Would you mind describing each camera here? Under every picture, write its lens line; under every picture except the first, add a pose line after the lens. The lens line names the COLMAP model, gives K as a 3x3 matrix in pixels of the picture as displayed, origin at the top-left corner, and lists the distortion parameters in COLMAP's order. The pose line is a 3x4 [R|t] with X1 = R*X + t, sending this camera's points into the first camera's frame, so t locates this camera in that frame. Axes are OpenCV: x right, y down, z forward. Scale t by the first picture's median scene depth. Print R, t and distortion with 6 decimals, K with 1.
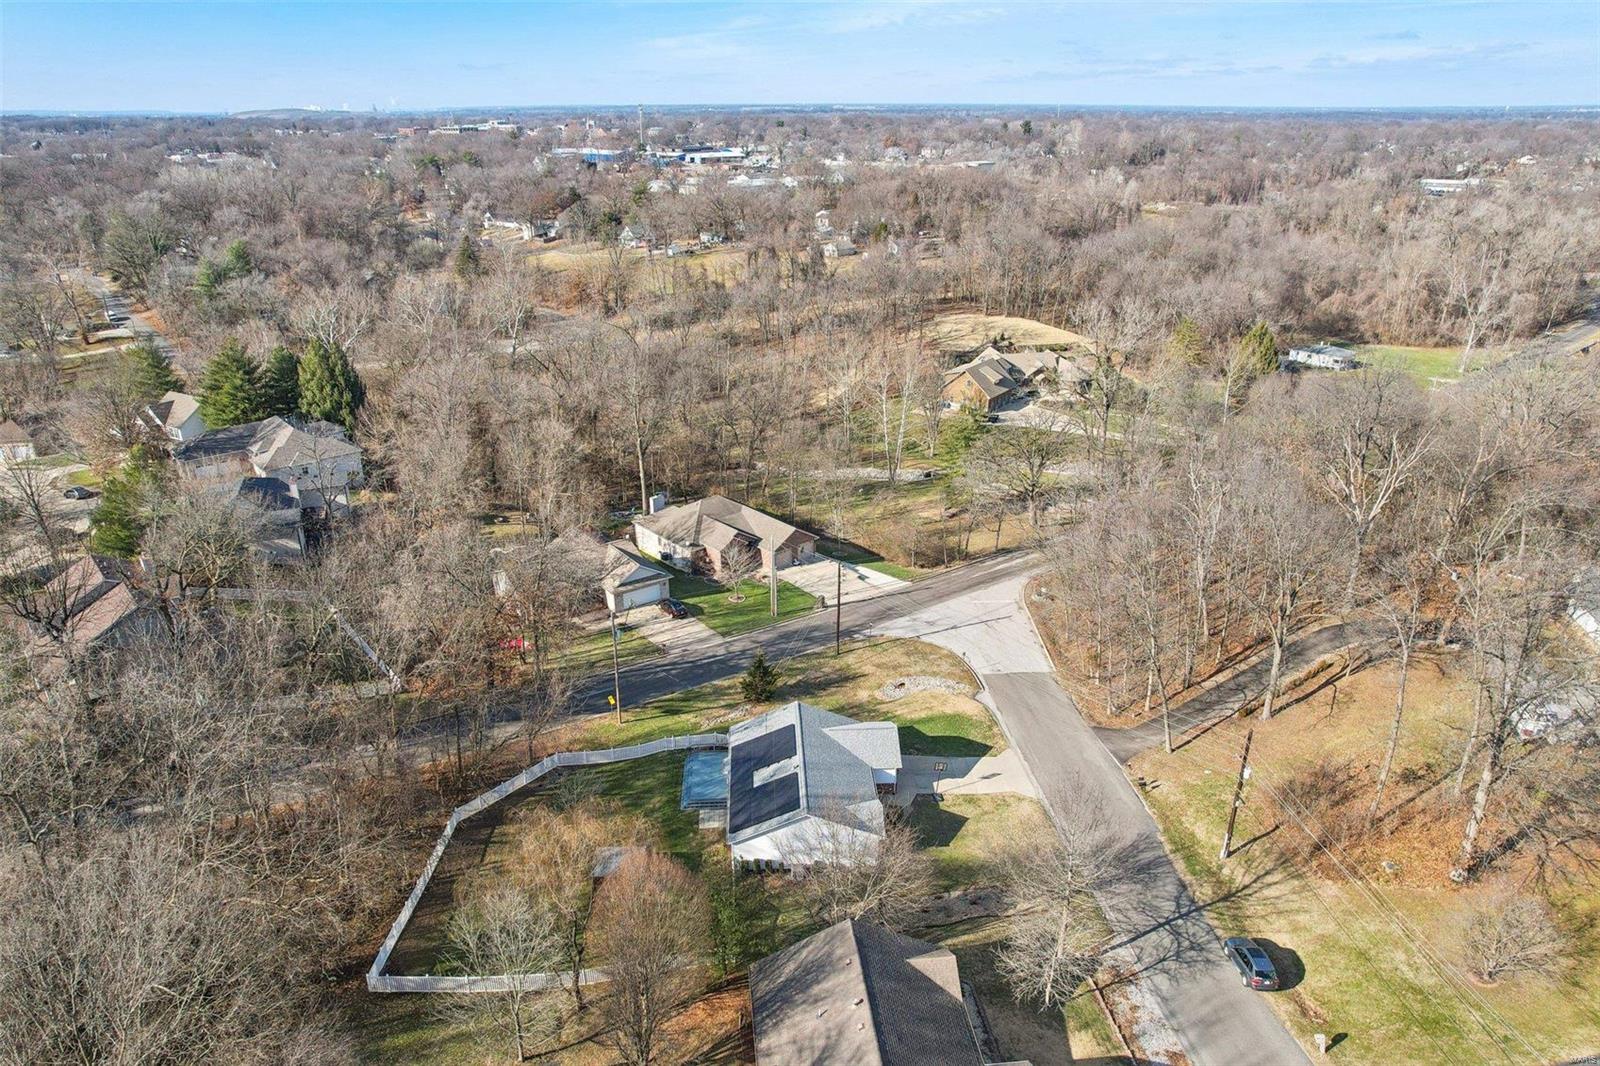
lens RADIAL K [[1055.3, 0, 800.0], [0, 1055.3, 533.0], [0, 0, 1]] dist [-0.086443, 0.078782]
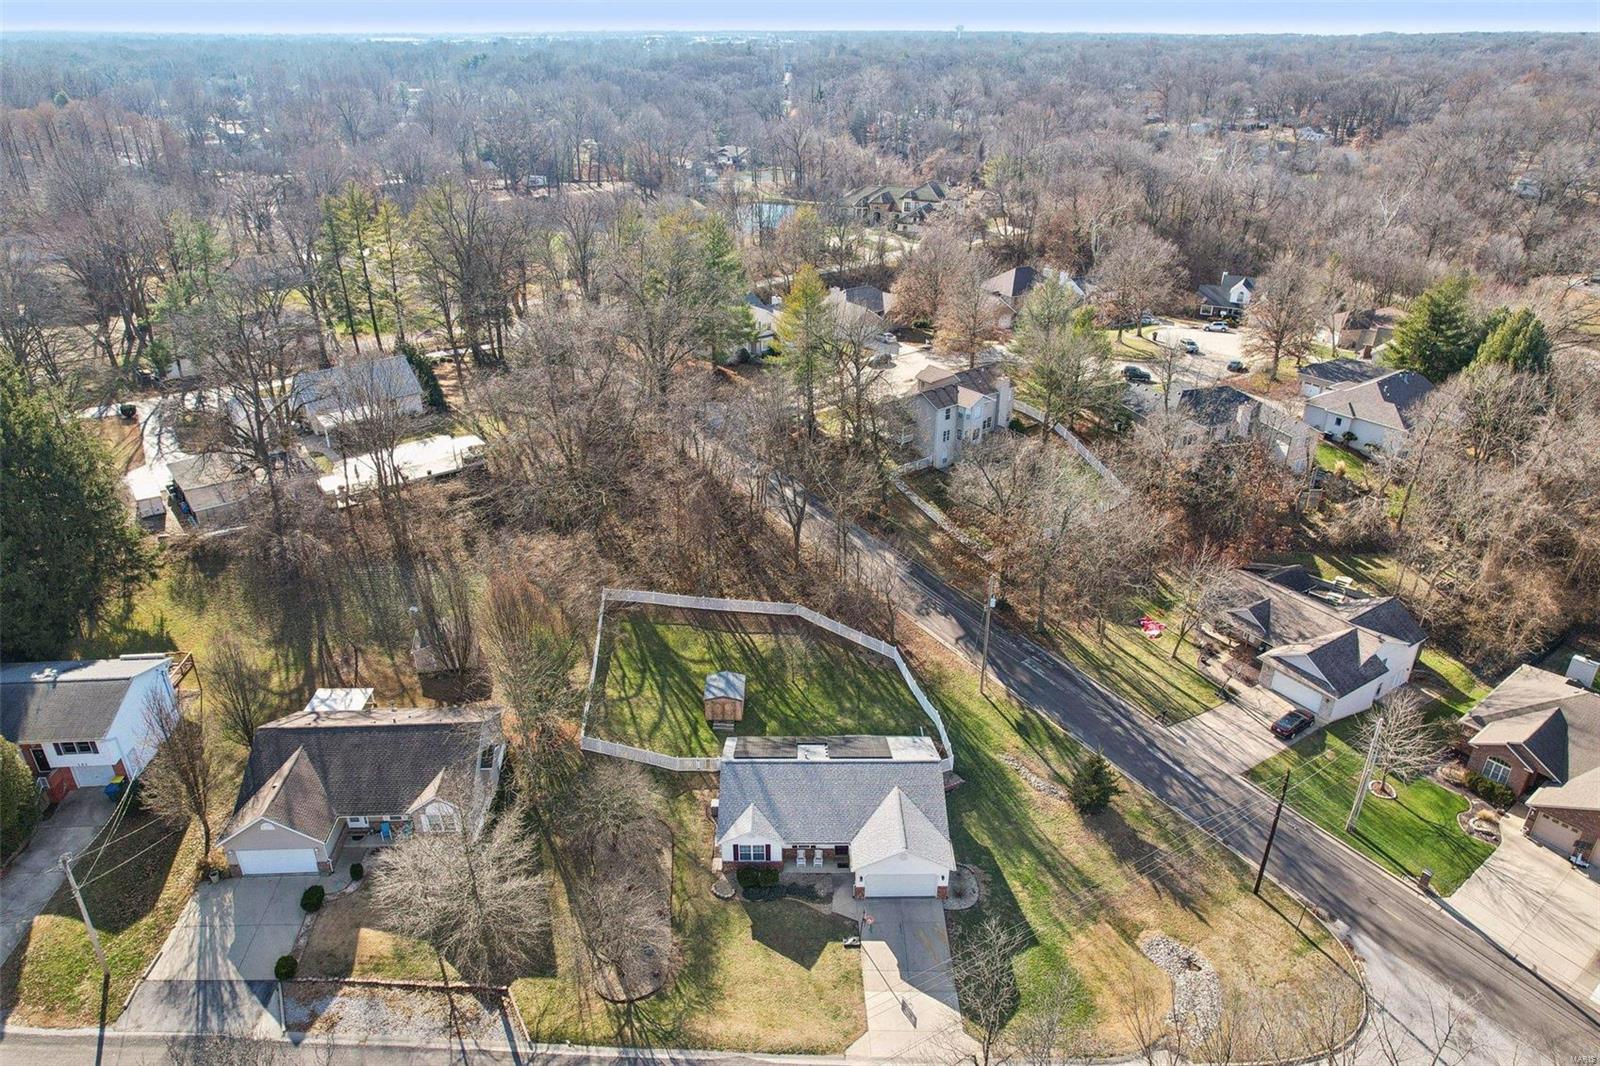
lens RADIAL K [[1055.3, 0, 800.0], [0, 1055.3, 533.0], [0, 0, 1]] dist [-0.086443, 0.078782]
pose [[-0.036094, 0.447519, -0.893546, 0.602109], [-0.386125, 0.818446, 0.425504, -0.267792], [0.921740, 0.360379, 0.143257, 0.660859]]
